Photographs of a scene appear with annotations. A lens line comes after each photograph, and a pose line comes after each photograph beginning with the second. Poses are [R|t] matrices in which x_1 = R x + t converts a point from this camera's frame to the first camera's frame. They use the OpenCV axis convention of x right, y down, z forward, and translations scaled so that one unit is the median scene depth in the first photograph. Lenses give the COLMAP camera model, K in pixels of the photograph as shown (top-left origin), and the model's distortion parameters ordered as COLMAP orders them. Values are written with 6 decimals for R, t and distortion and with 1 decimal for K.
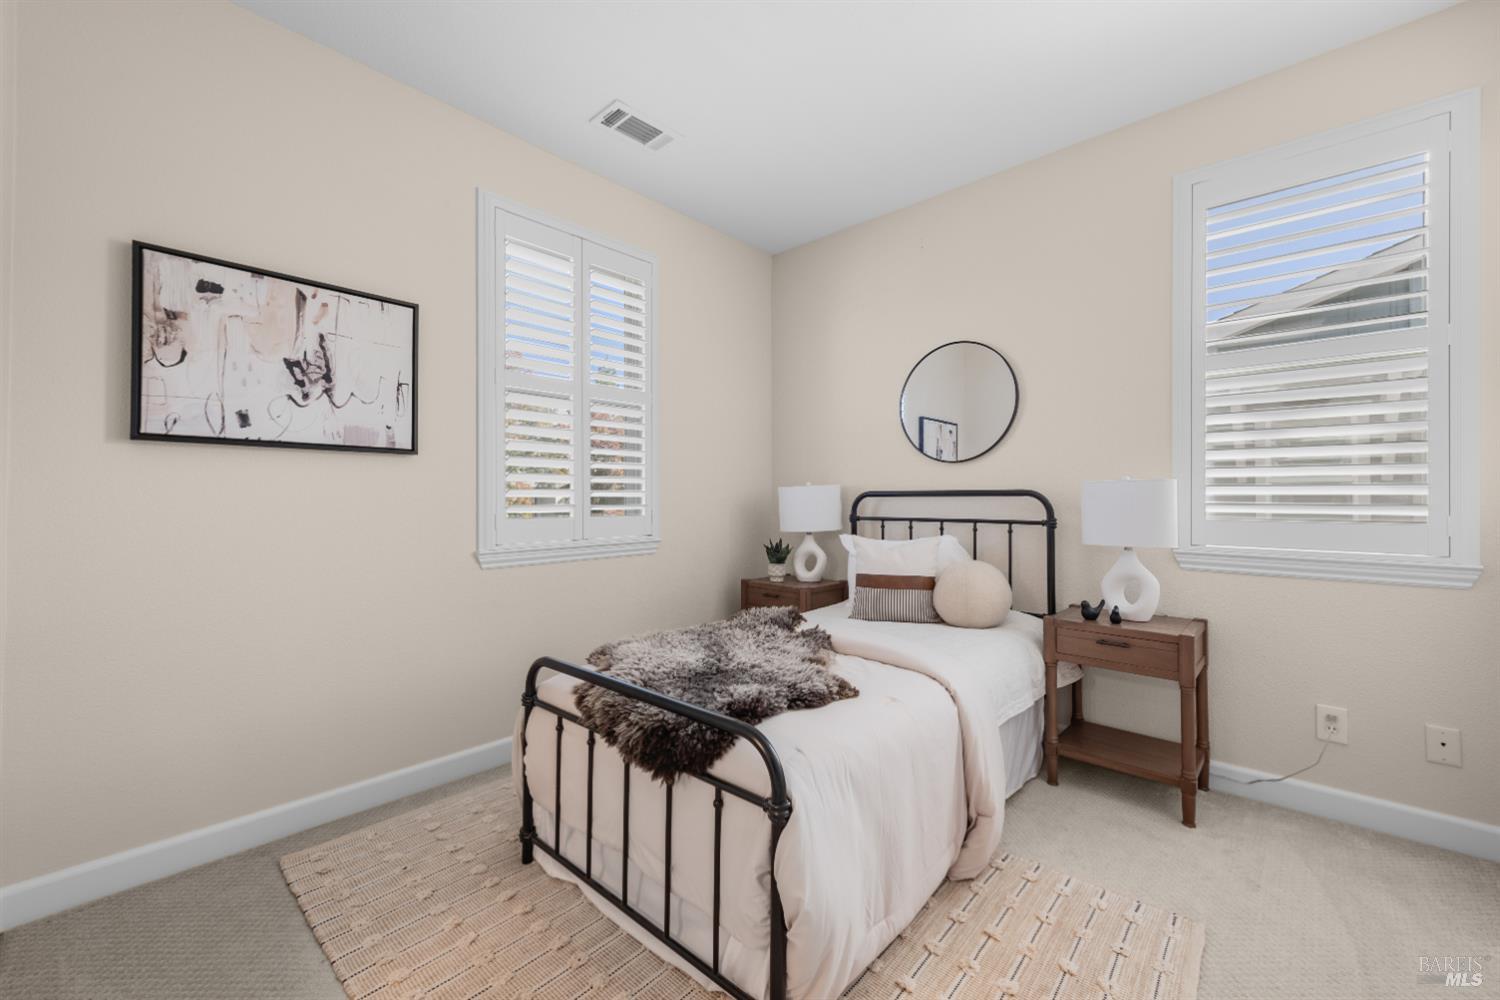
lens RADIAL K [[596.0, 0, 750.0], [0, 596.0, 498.2], [0, 0, 1]] dist [-0.000602, 0.000055]
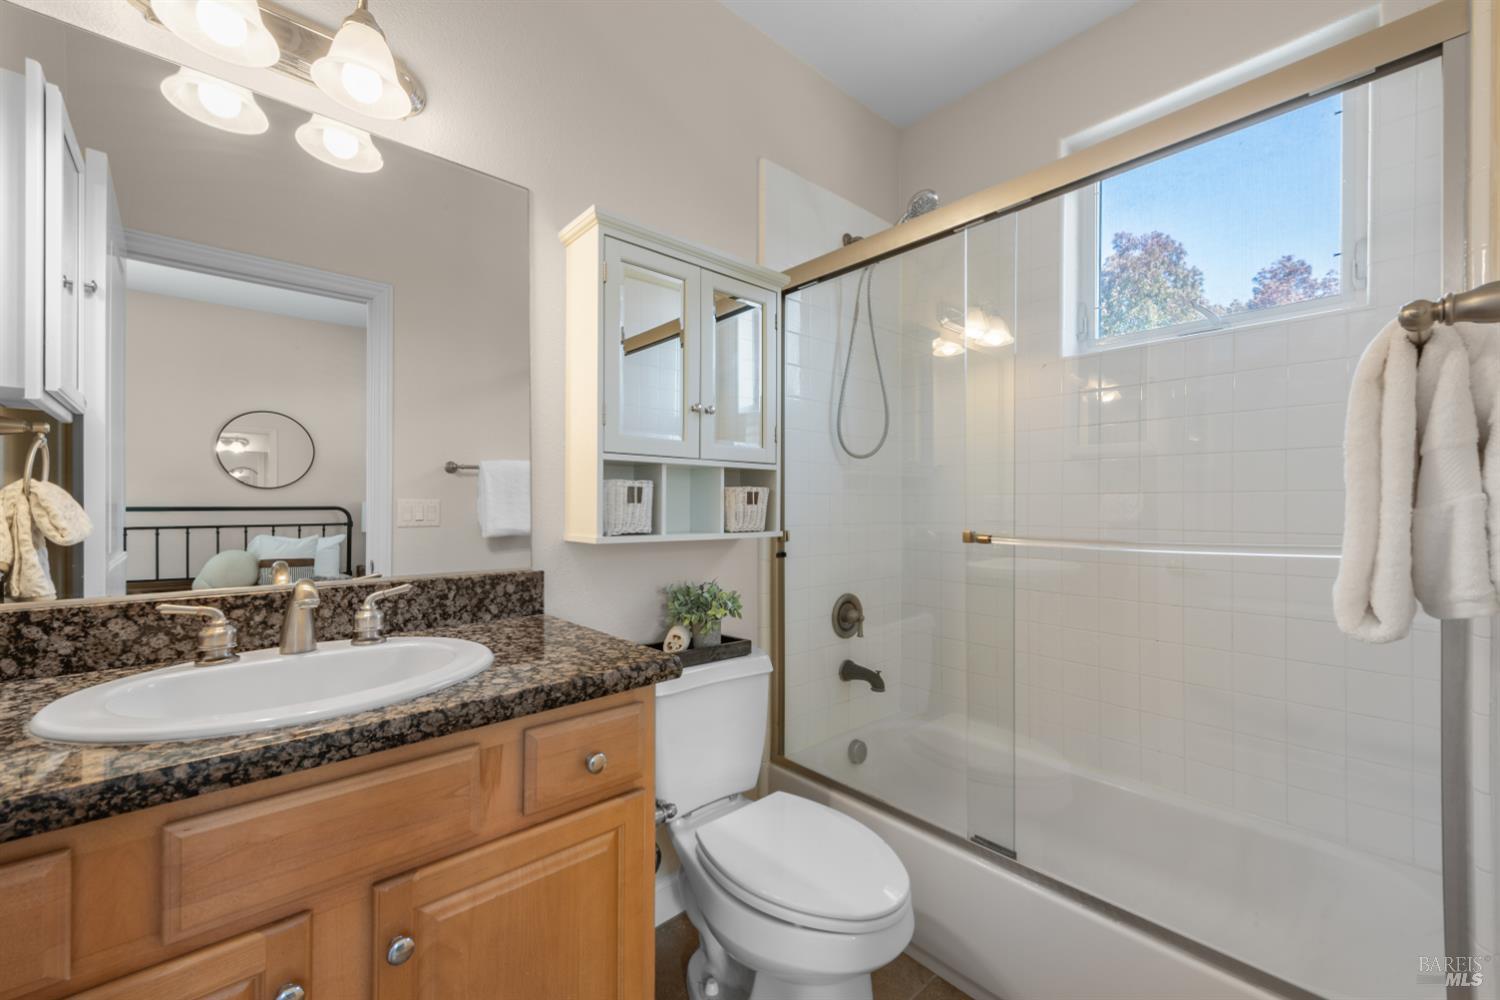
lens RADIAL K [[596.0, 0, 749.1], [0, 596.0, 501.8], [0, 0, 1]] dist [-0.000602, 0.000055]
pose [[0.108227, -0.006577, 0.994104, -1.052282], [-0.006951, 0.999949, 0.007372, -0.042365], [-0.994102, -0.007708, 0.108176, -0.336389]]
